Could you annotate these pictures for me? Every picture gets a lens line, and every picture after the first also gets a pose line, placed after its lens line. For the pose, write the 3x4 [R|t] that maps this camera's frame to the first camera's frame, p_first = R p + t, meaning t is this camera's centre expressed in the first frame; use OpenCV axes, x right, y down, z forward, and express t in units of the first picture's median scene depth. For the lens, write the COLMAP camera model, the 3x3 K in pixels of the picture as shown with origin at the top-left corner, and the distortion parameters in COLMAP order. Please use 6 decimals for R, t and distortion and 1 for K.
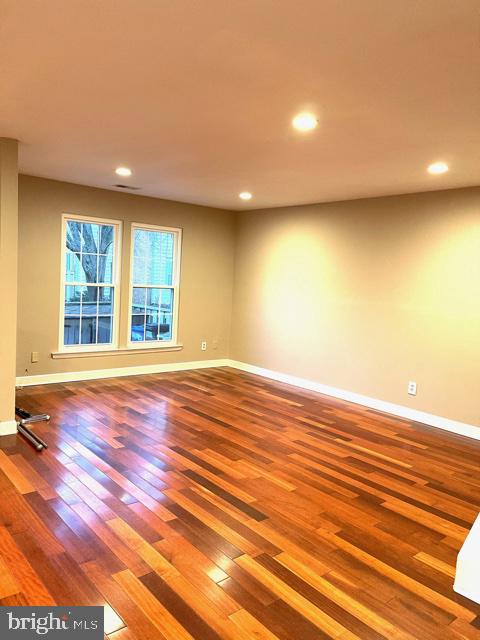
lens RADIAL K [[482.3, 0, 243.0], [0, 482.3, 317.2], [0, 0, 1]] dist [0.066339, -0.083100]
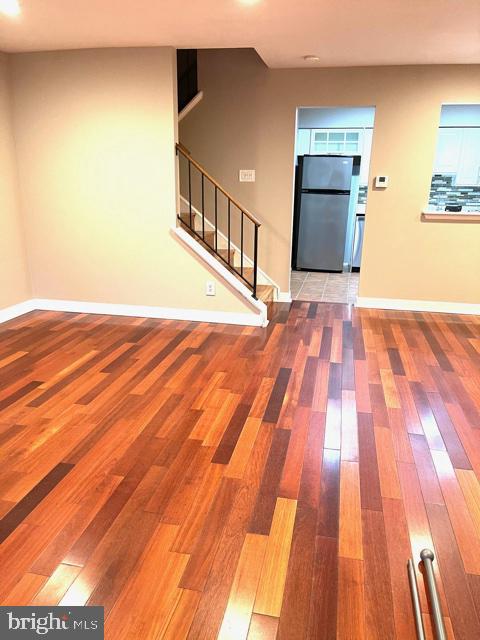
lens RADIAL K [[482.3, 0, 244.6], [0, 482.3, 326.9], [0, 0, 1]] dist [0.066339, -0.083100]
pose [[-0.622776, -0.293375, 0.725314, -0.561147], [0.016691, 0.921845, 0.387200, -0.124413], [-0.782222, 0.253245, -0.569206, 1.295394]]
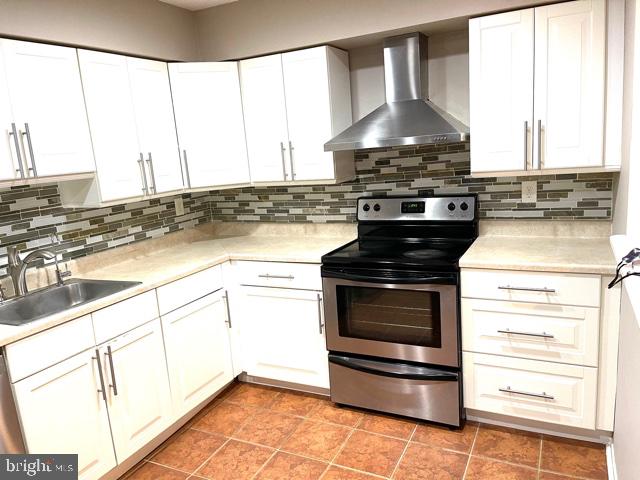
lens RADIAL K [[482.3, 0, 326.2], [0, 482.3, 238.6], [0, 0, 1]] dist [0.066339, -0.083100]
pose [[-0.911888, 0.091474, -0.400116, 0.417320], [-0.009025, 0.970144, 0.242362, -0.010367], [0.410340, 0.224619, -0.883837, 0.217289]]
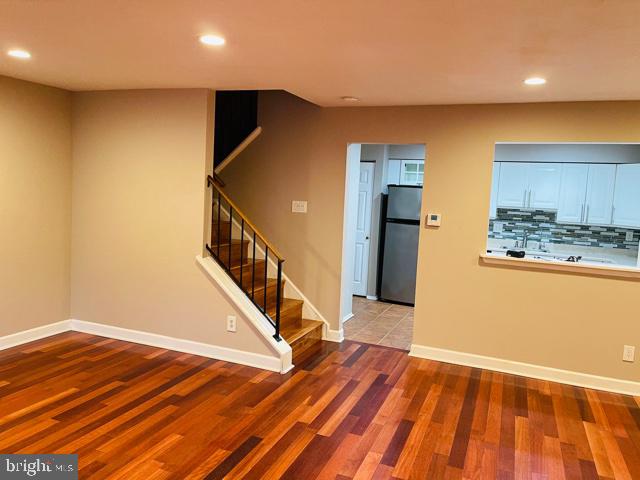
lens RADIAL K [[482.3, 0, 326.8], [0, 482.3, 231.7], [0, 0, 1]] dist [0.066339, -0.083100]
pose [[-0.475458, -0.157924, 0.865448, -0.639032], [-0.001976, 0.983945, 0.178461, -0.155275], [-0.879736, 0.083141, -0.468136, 0.969765]]
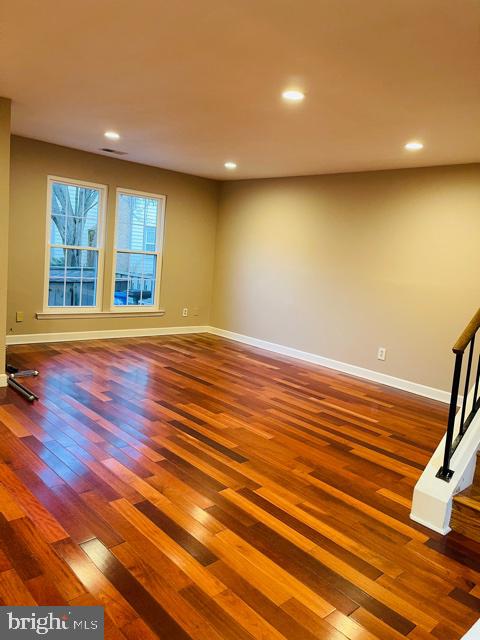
lens RADIAL K [[482.3, 0, 244.3], [0, 482.3, 313.4], [0, 0, 1]] dist [0.066339, -0.083100]
pose [[0.998238, 0.025558, 0.053545, -0.018599], [-0.028023, 0.998557, 0.045804, 0.021822], [-0.052297, -0.047224, 0.997514, -0.060551]]
